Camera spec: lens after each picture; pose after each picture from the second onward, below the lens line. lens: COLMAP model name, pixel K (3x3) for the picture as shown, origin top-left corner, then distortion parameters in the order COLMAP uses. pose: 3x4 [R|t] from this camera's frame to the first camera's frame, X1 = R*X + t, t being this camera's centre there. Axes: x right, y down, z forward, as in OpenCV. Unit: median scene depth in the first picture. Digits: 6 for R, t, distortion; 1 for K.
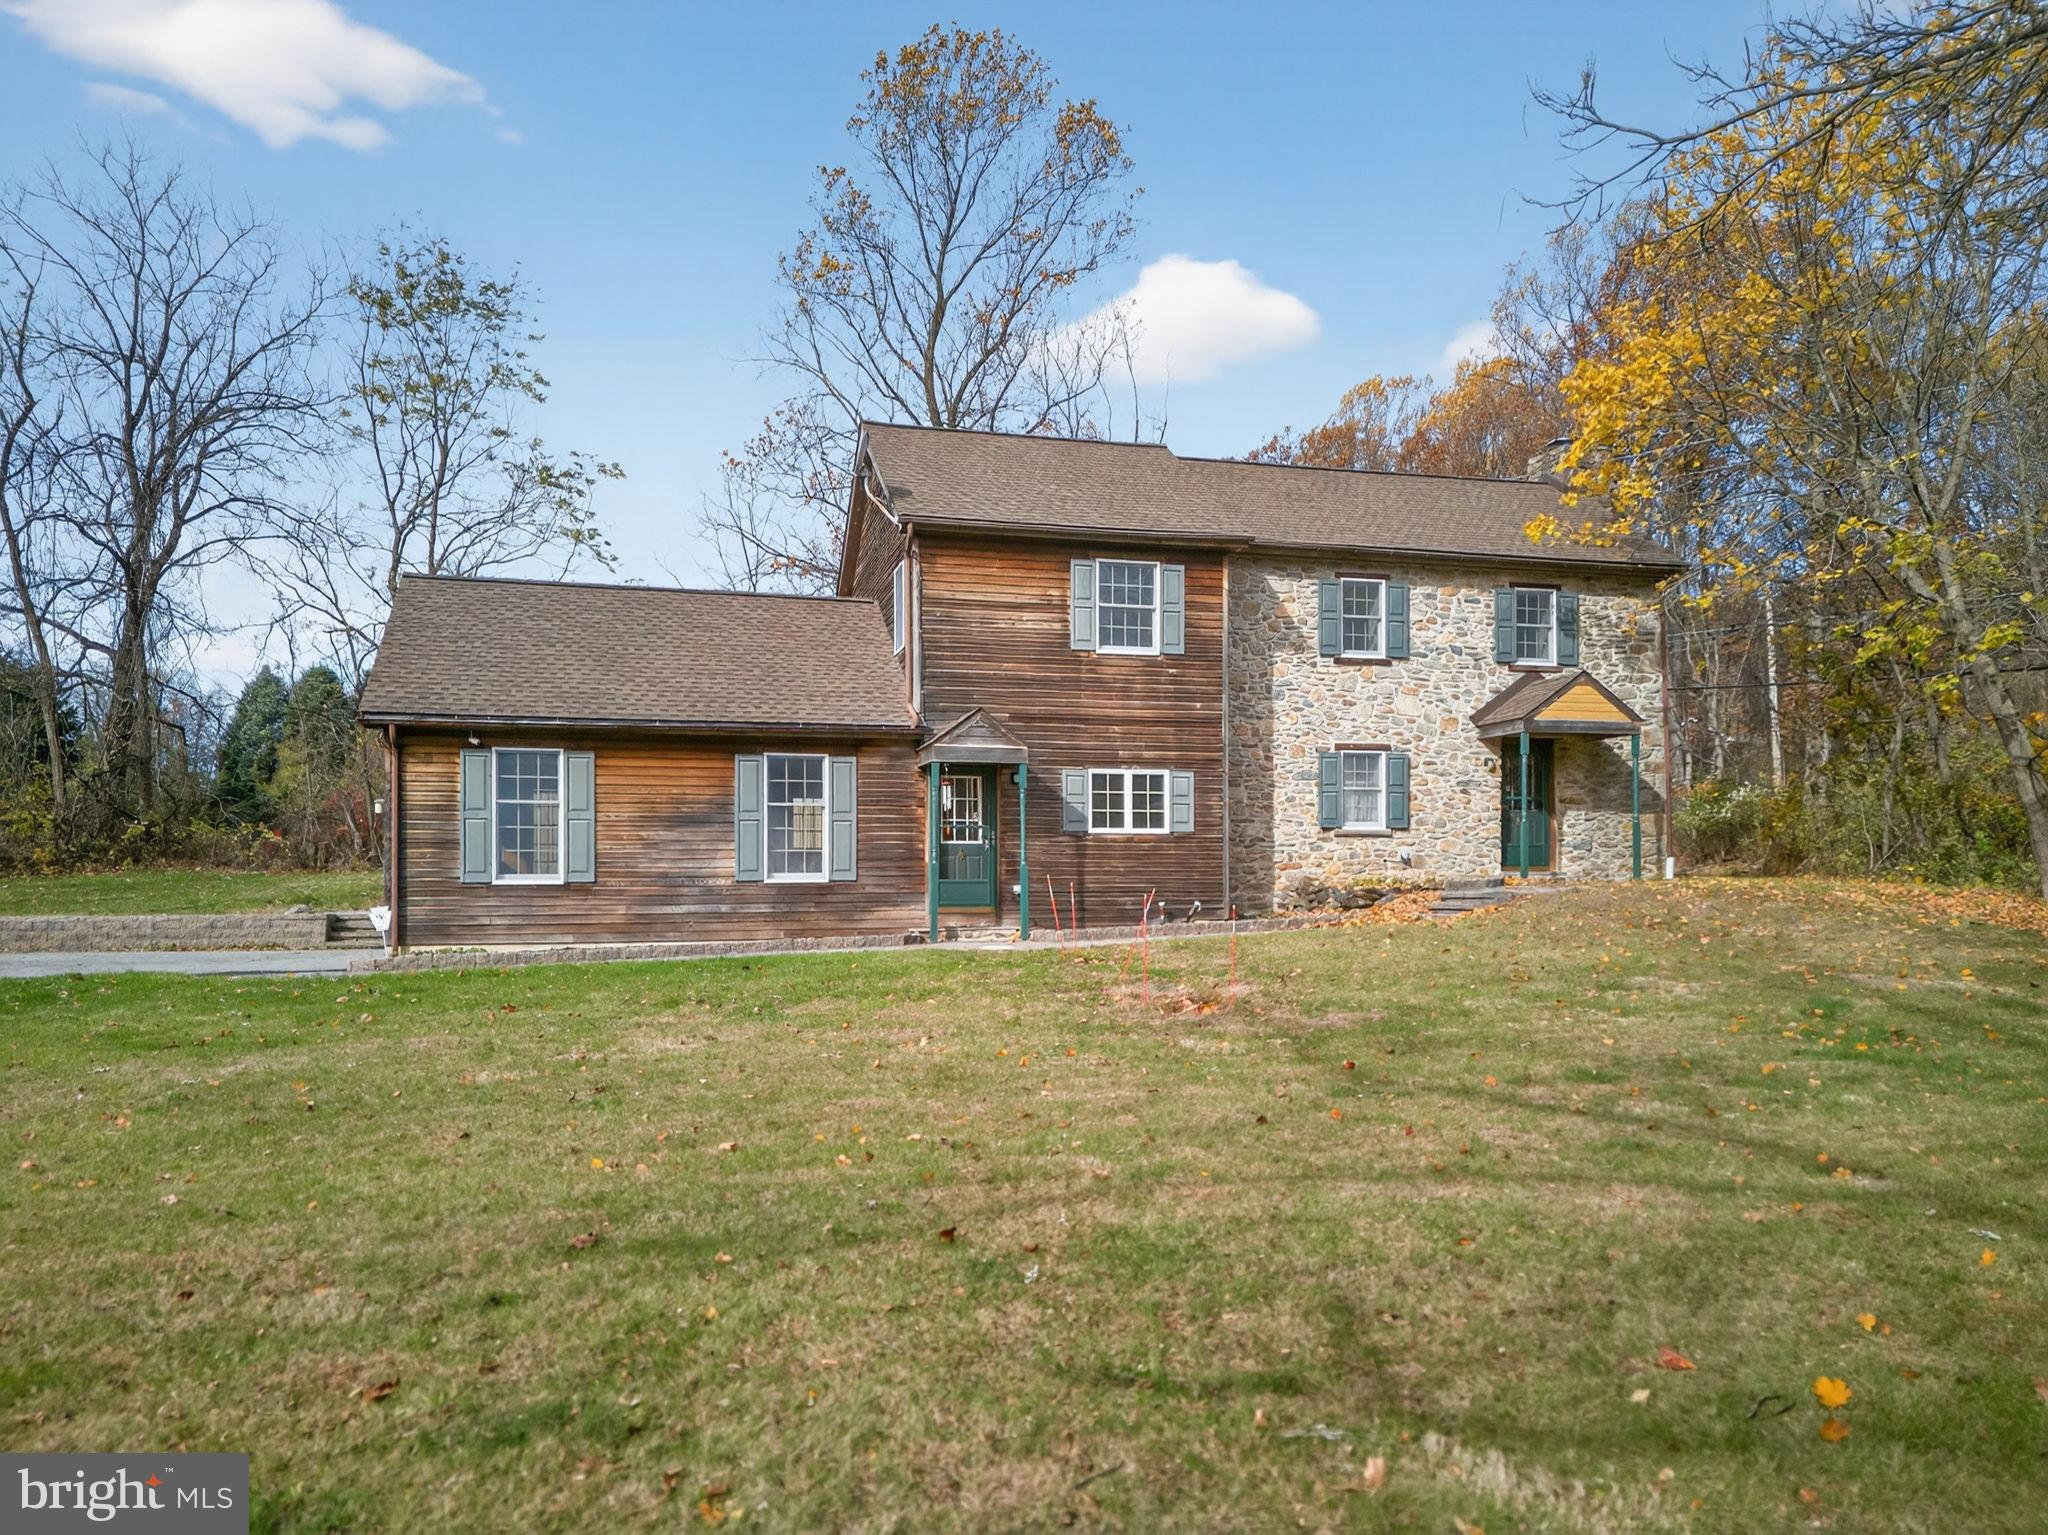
lens RADIAL K [[1489.1, 0, 1018.8], [0, 1489.1, 870.6], [0, 0, 1]] dist [0.050404, -0.000315]
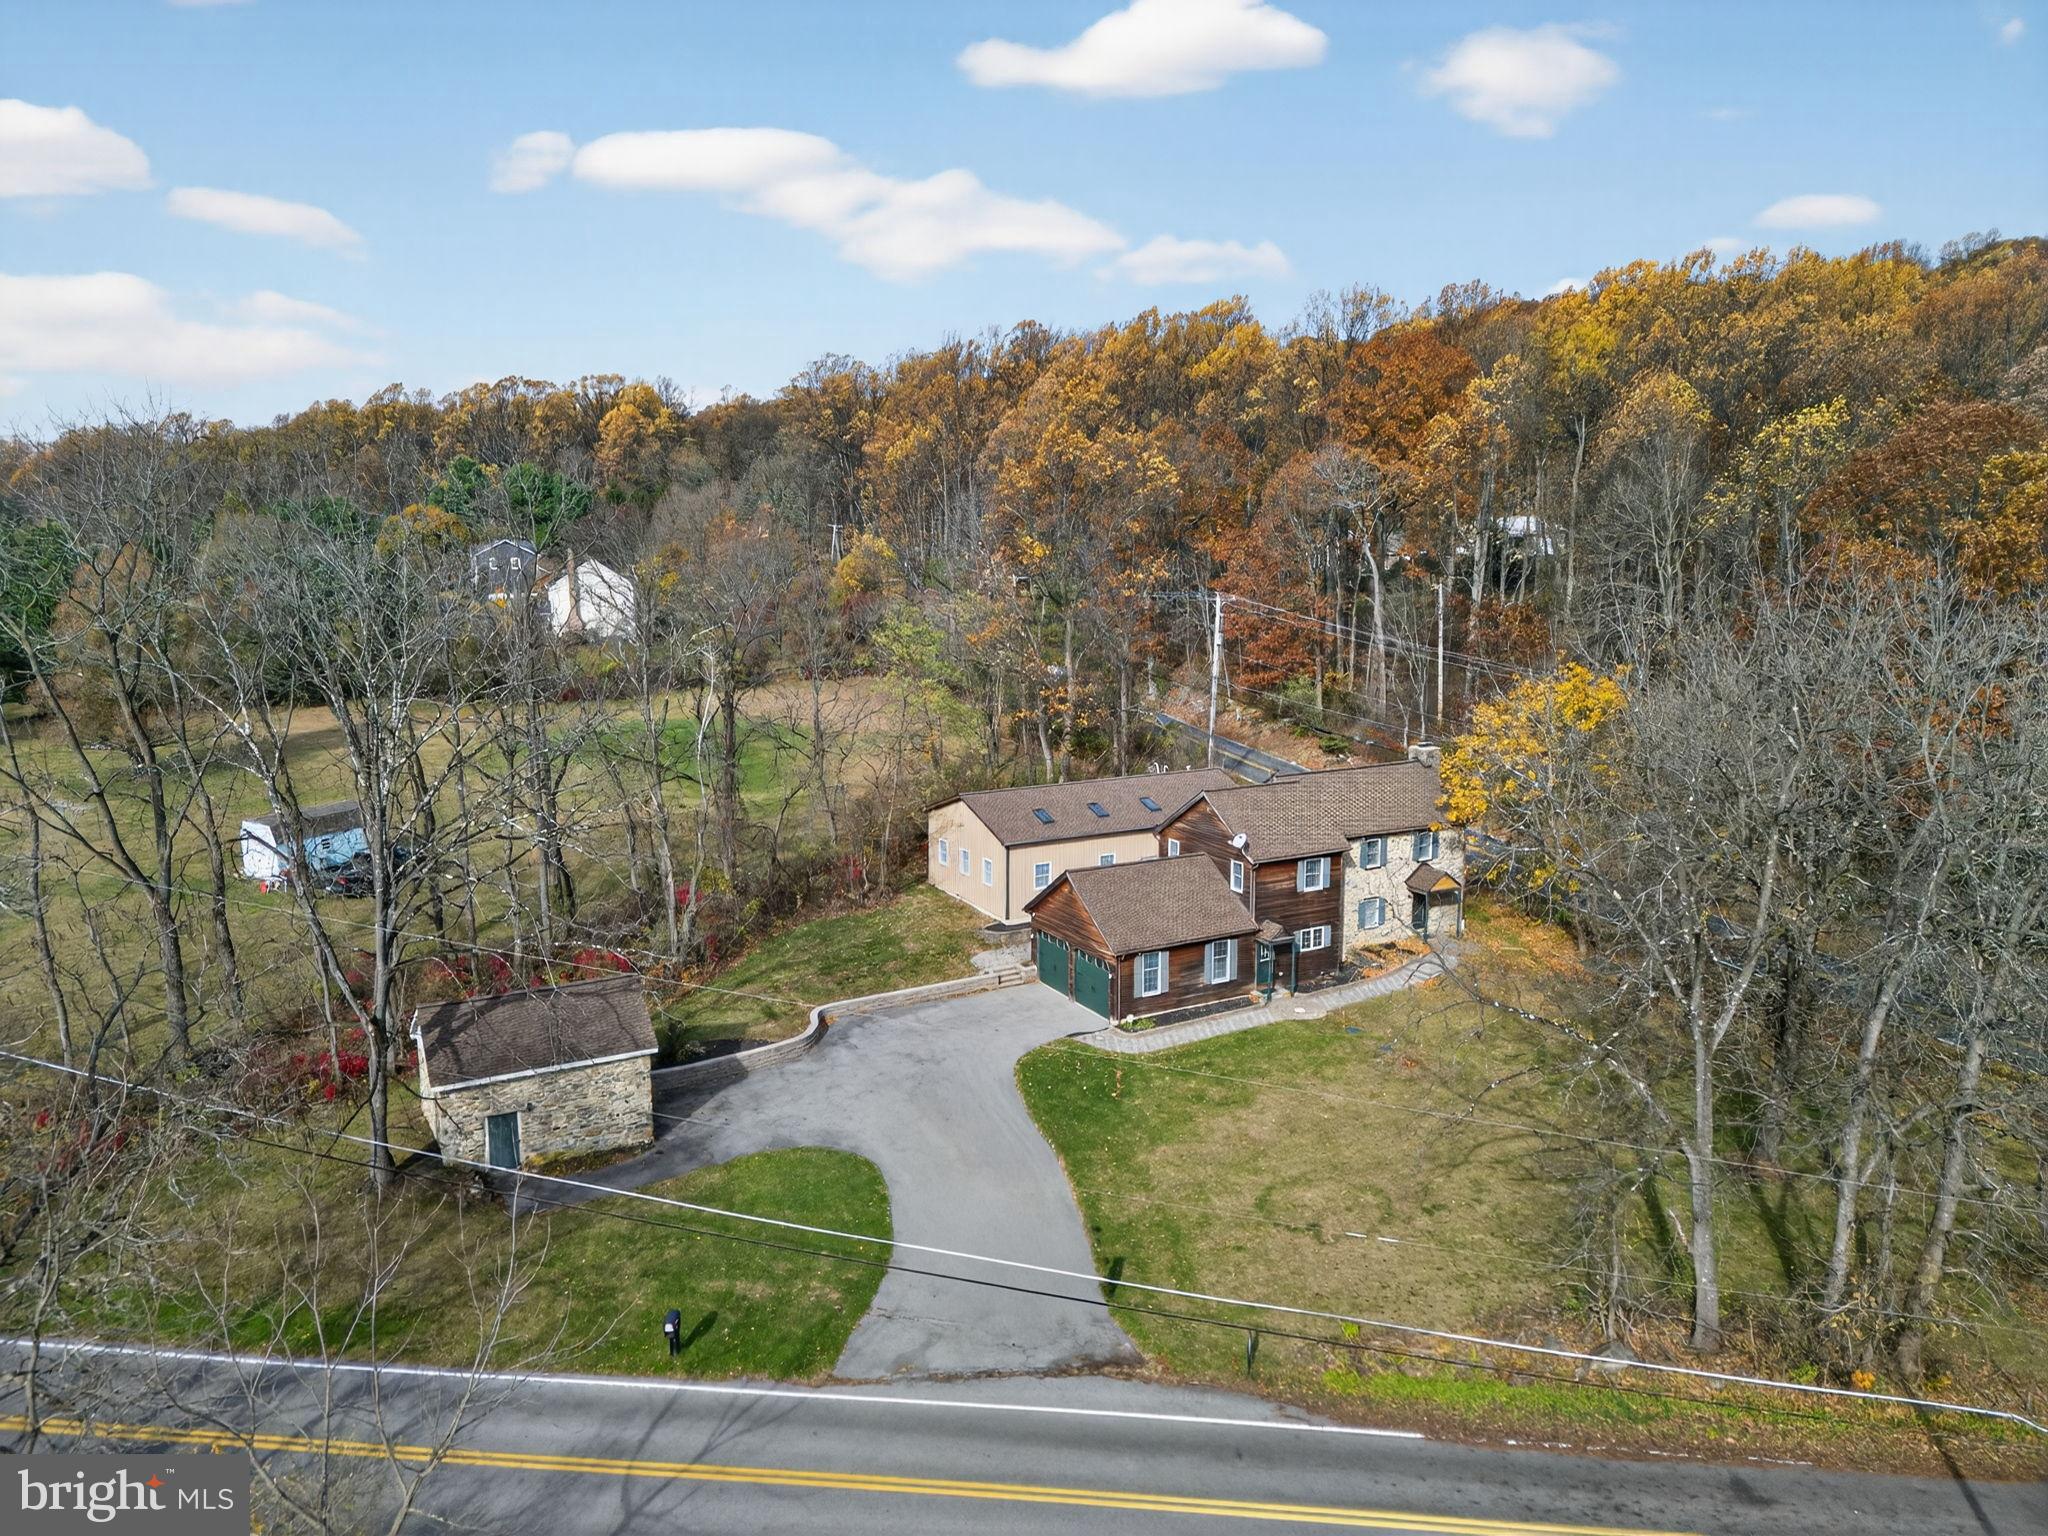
lens RADIAL K [[1444.6, 0, 1024.0], [0, 1444.6, 768.0], [0, 0, 1]] dist [0.079097, -0.061835]
pose [[0.968561, -0.040538, 0.245452, -1.081408], [-0.004320, 0.983745, 0.179518, -0.825113], [-0.248740, -0.174934, 0.952642, -1.418015]]
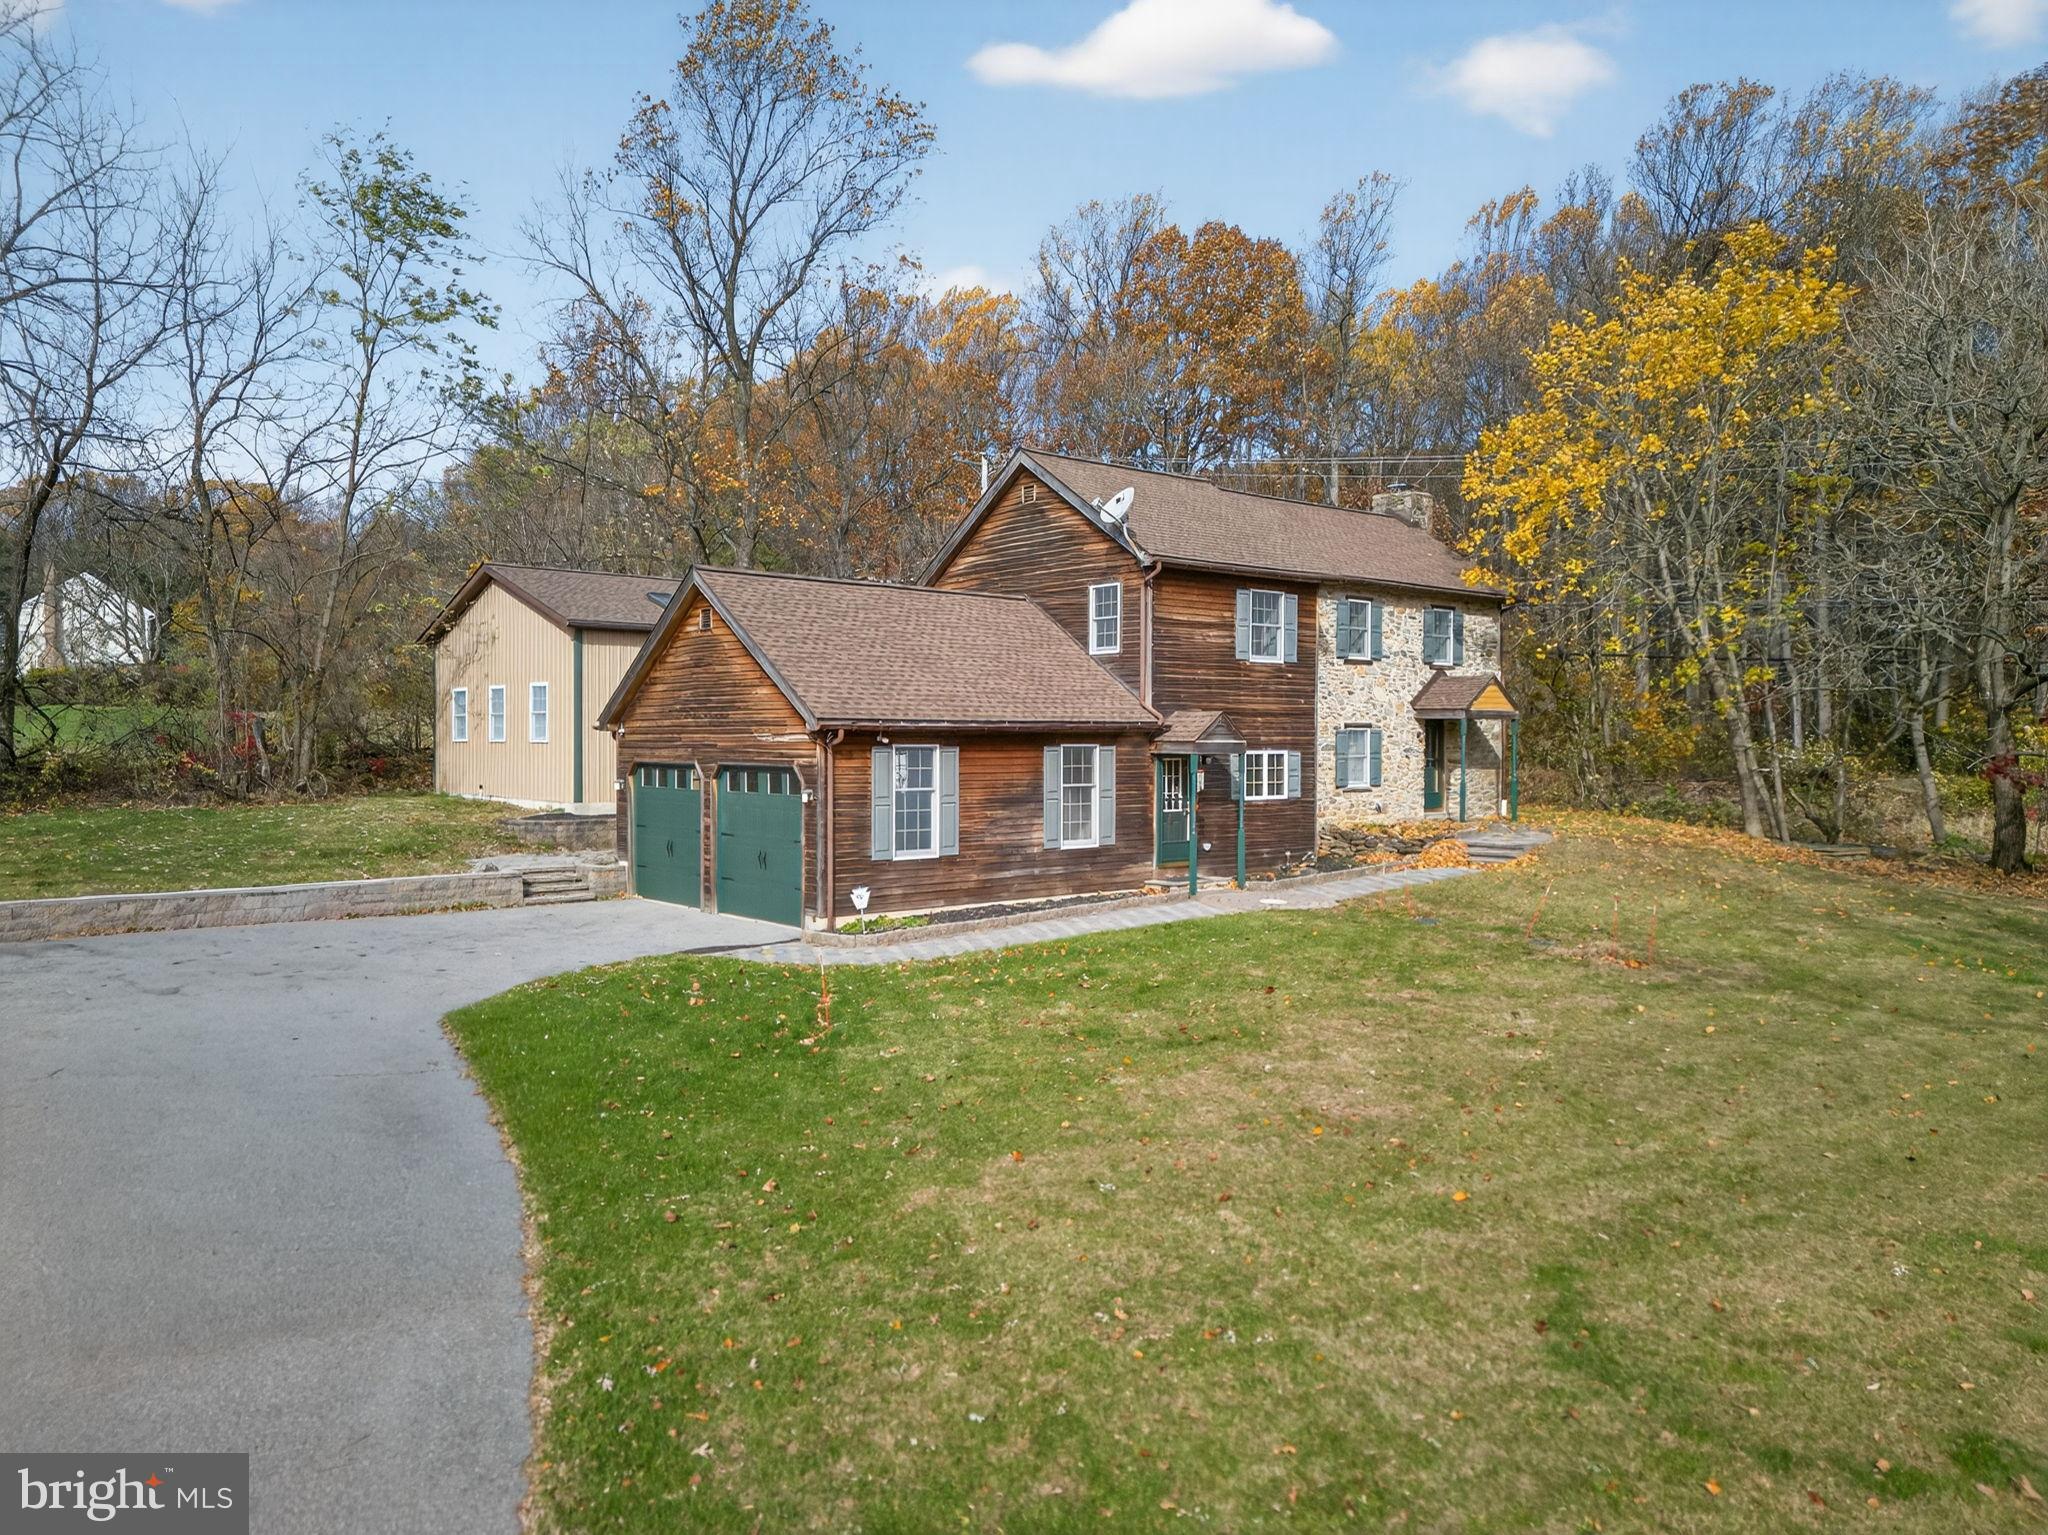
lens RADIAL K [[1444.6, 0, 1024.0], [0, 1444.6, 767.5], [0, 0, 1]] dist [0.079097, -0.061835]
pose [[0.903530, -0.002785, 0.428517, -0.617385], [-0.011986, 0.999423, 0.031768, -0.084376], [-0.428358, -0.033840, 0.902975, -0.057690]]
